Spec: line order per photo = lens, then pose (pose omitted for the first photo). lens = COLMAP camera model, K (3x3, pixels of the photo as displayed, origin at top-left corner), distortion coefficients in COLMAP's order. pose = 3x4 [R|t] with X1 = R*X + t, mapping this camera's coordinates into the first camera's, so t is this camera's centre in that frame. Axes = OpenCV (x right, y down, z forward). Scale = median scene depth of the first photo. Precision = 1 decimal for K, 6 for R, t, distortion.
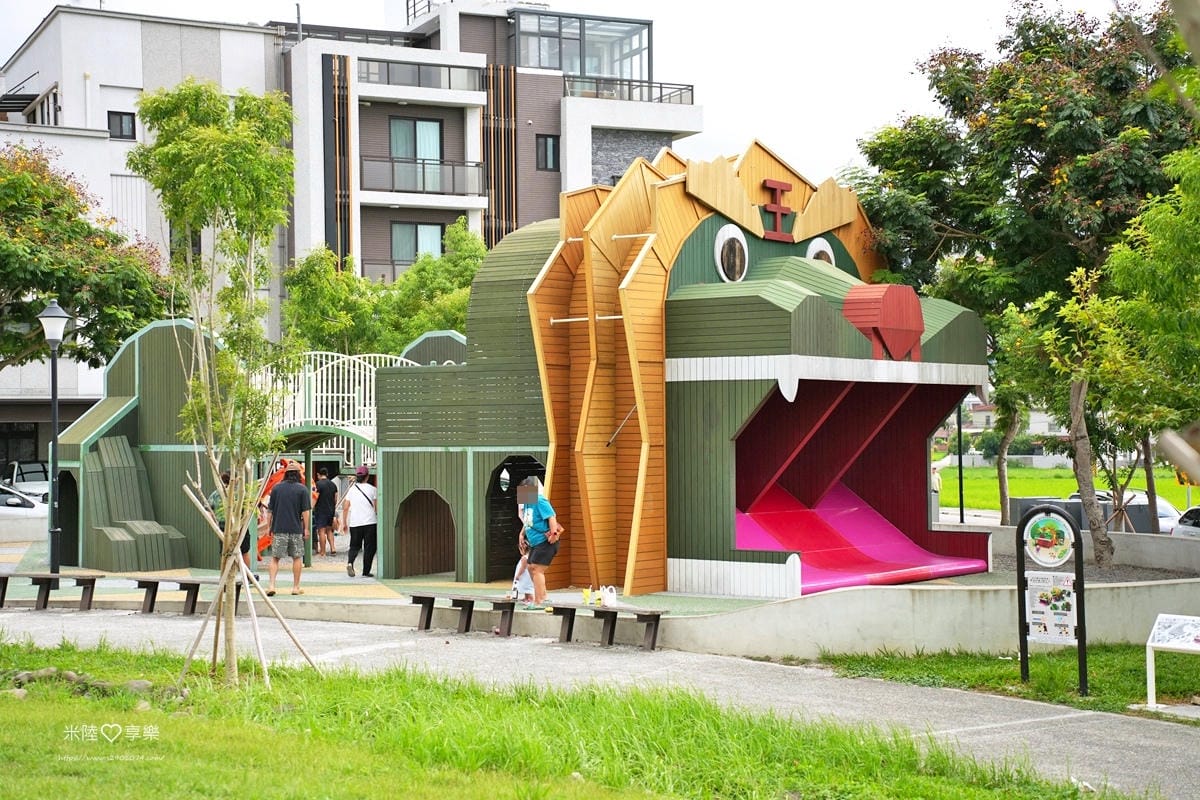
lens RADIAL K [[2062.6, 0, 584.5], [0, 2062.6, 366.0], [0, 0, 1]] dist [0.321777, 0.000000]
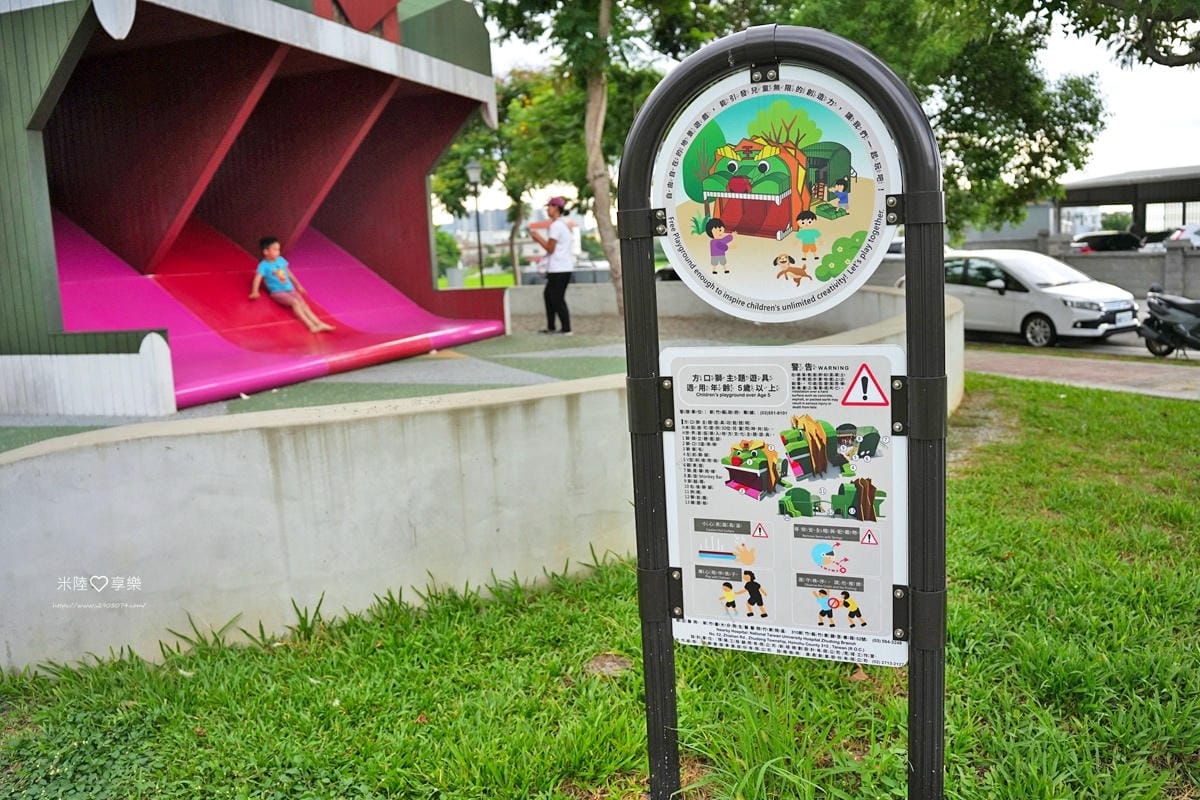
lens RADIAL K [[983.2, 0, 600.2], [0, 983.2, 399.1], [0, 0, 1]] dist [-0.079694, 0.002851]
pose [[0.958011, -0.083556, 0.274286, 0.174641], [0.036707, 0.984467, 0.171691, 0.084794], [-0.284372, -0.154413, 0.946197, 0.902349]]
